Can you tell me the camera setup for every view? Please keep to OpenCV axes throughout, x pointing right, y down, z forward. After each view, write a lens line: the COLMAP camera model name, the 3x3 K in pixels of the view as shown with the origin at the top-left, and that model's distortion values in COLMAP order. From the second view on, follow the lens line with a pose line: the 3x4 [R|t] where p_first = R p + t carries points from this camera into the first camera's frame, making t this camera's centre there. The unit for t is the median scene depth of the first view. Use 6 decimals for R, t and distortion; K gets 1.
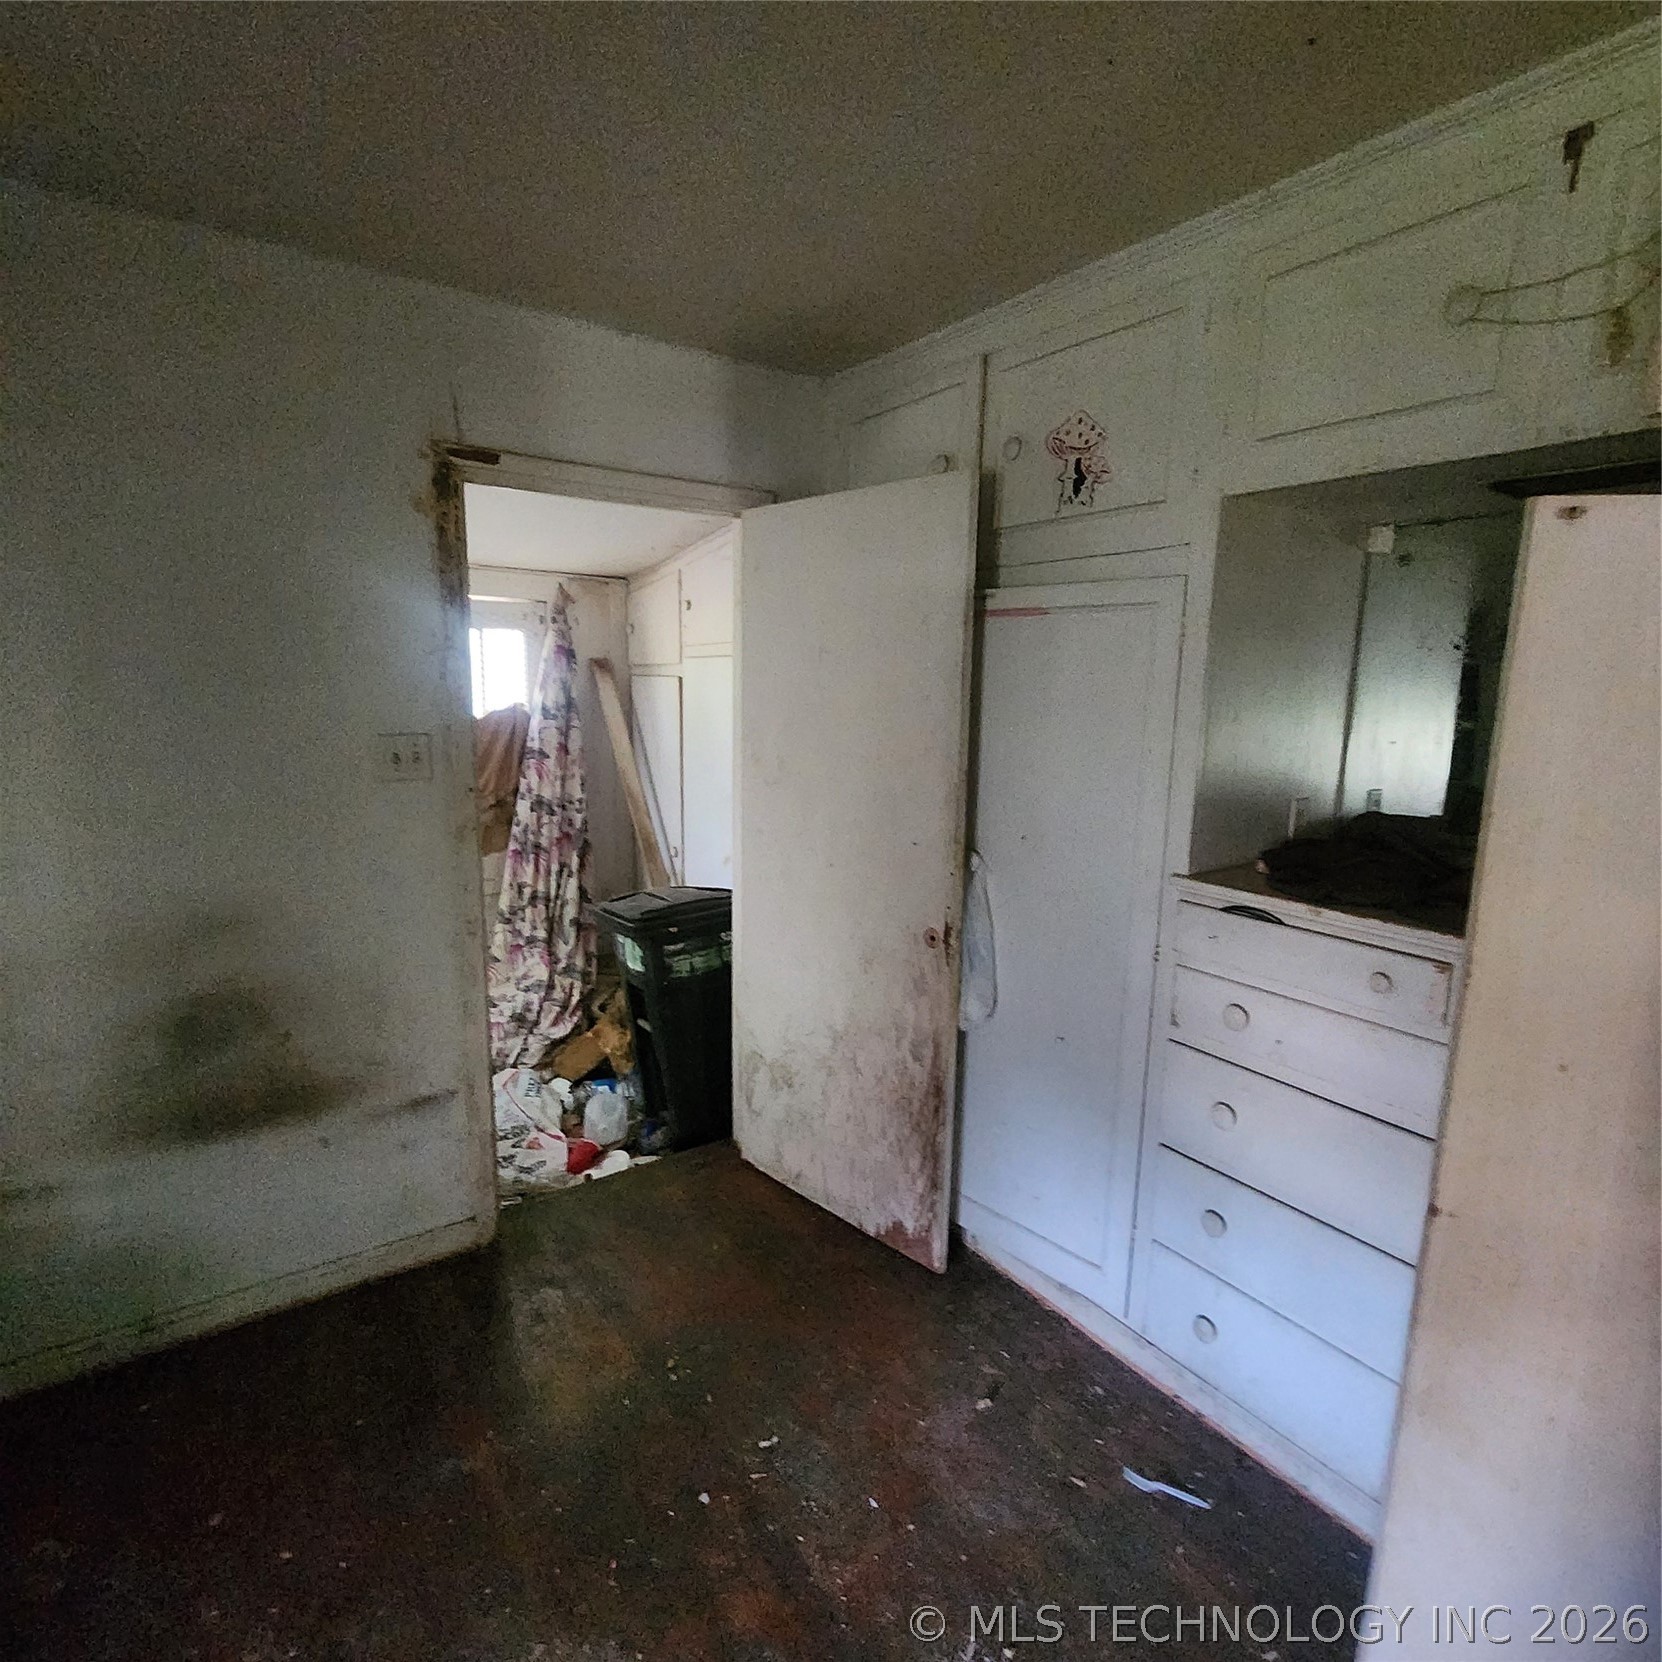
lens RADIAL K [[909.3, 0, 827.8], [0, 909.3, 832.6], [0, 0, 1]] dist [-0.002113, 0.001765]
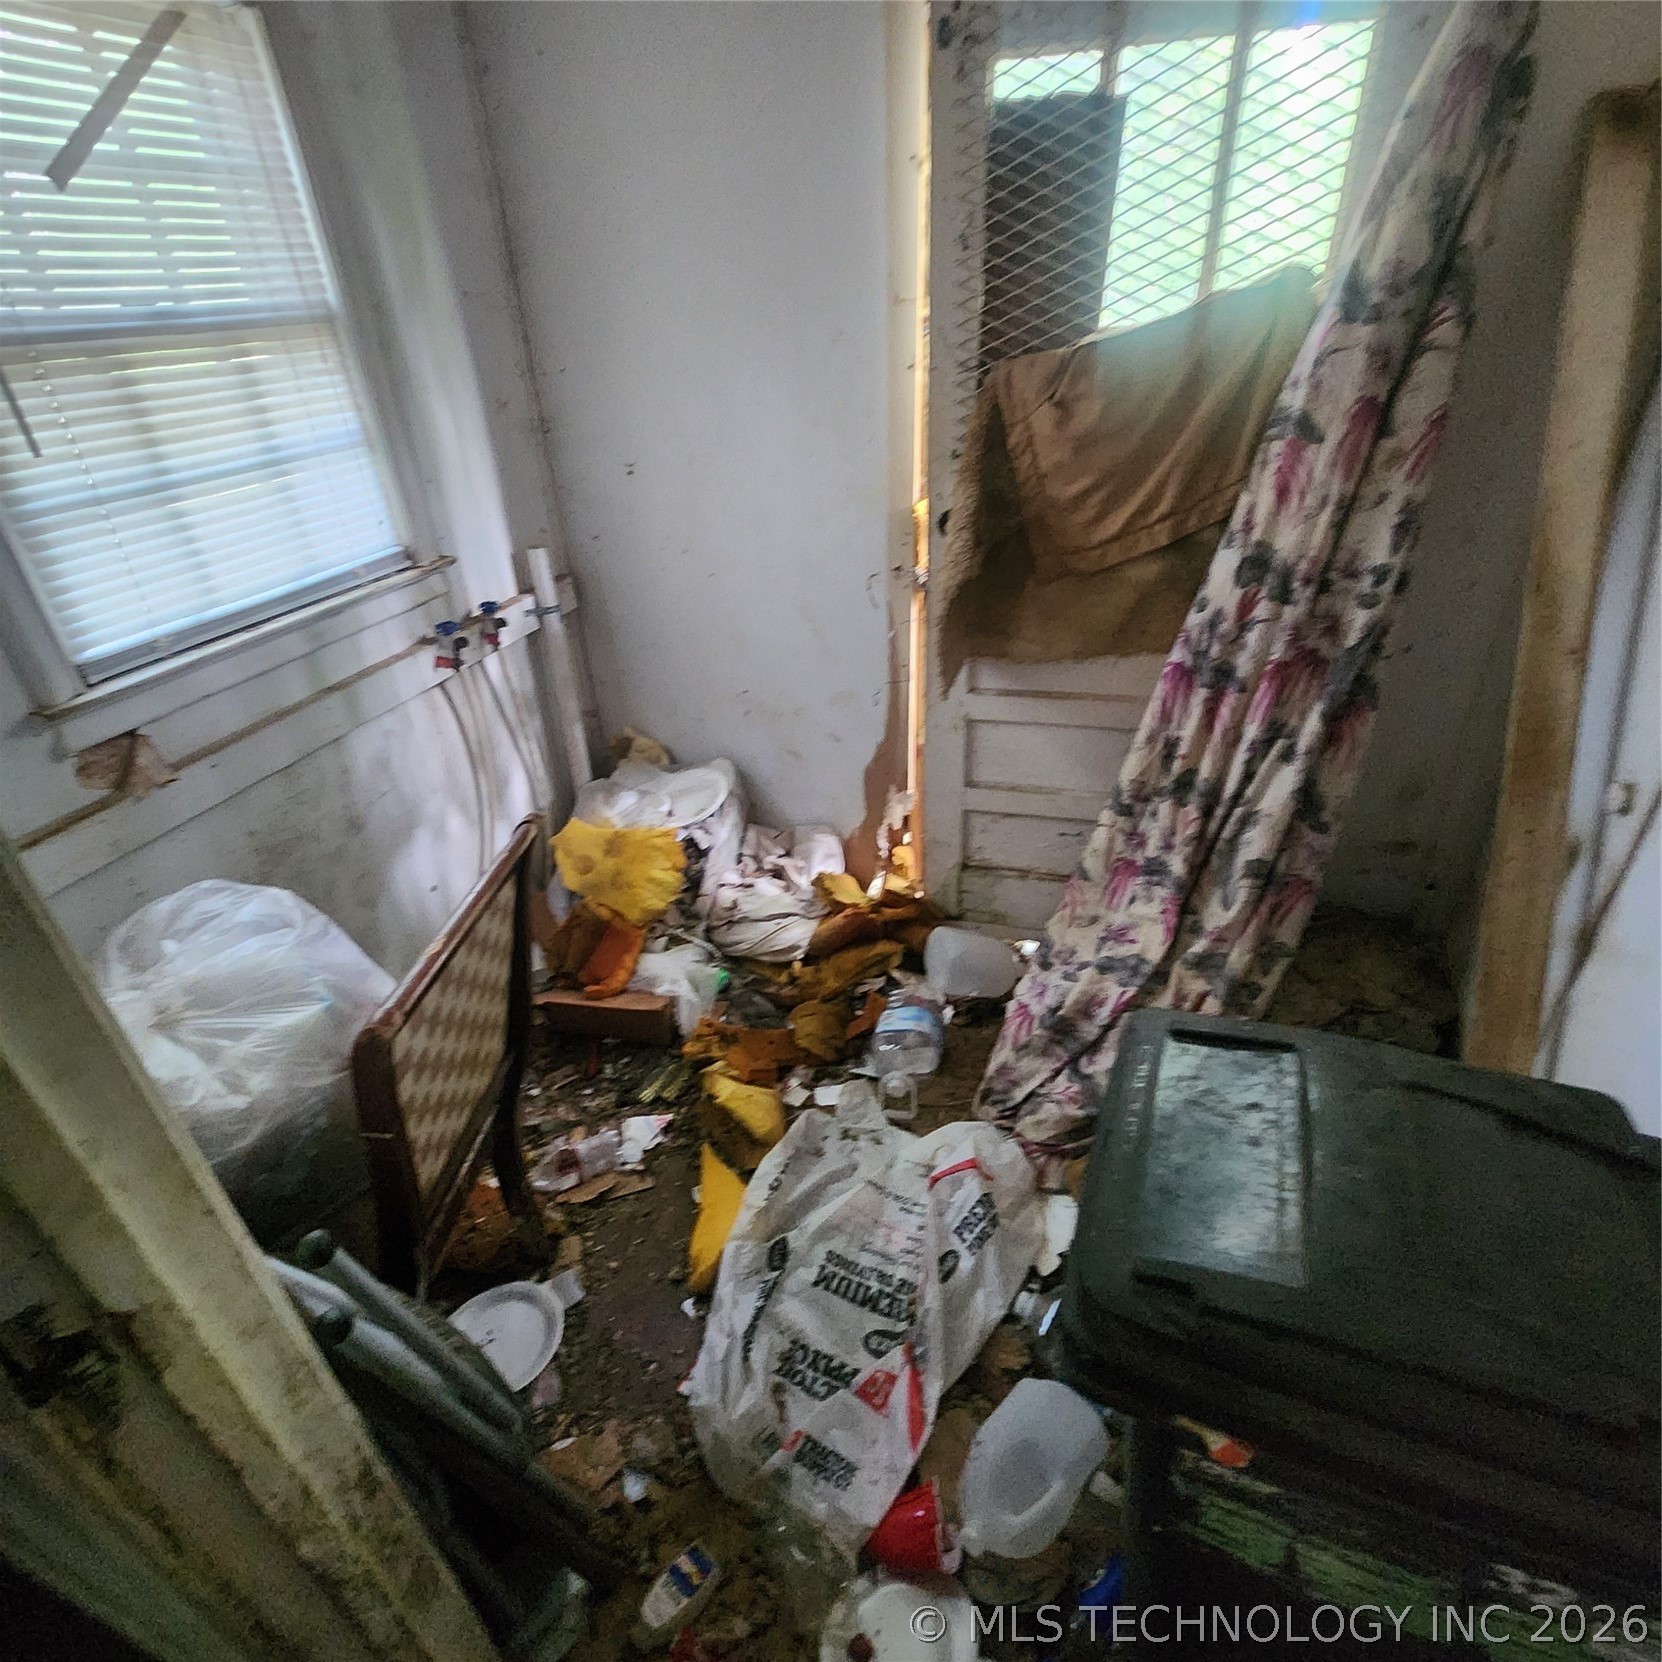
lens RADIAL K [[909.3, 0, 829.1], [0, 909.3, 824.1], [0, 0, 1]] dist [-0.002113, 0.001765]
pose [[0.565197, 0.392950, -0.725357, -0.094337], [-0.091542, 0.903711, 0.418241, -0.078087], [0.819862, -0.169988, 0.546746, 0.613388]]
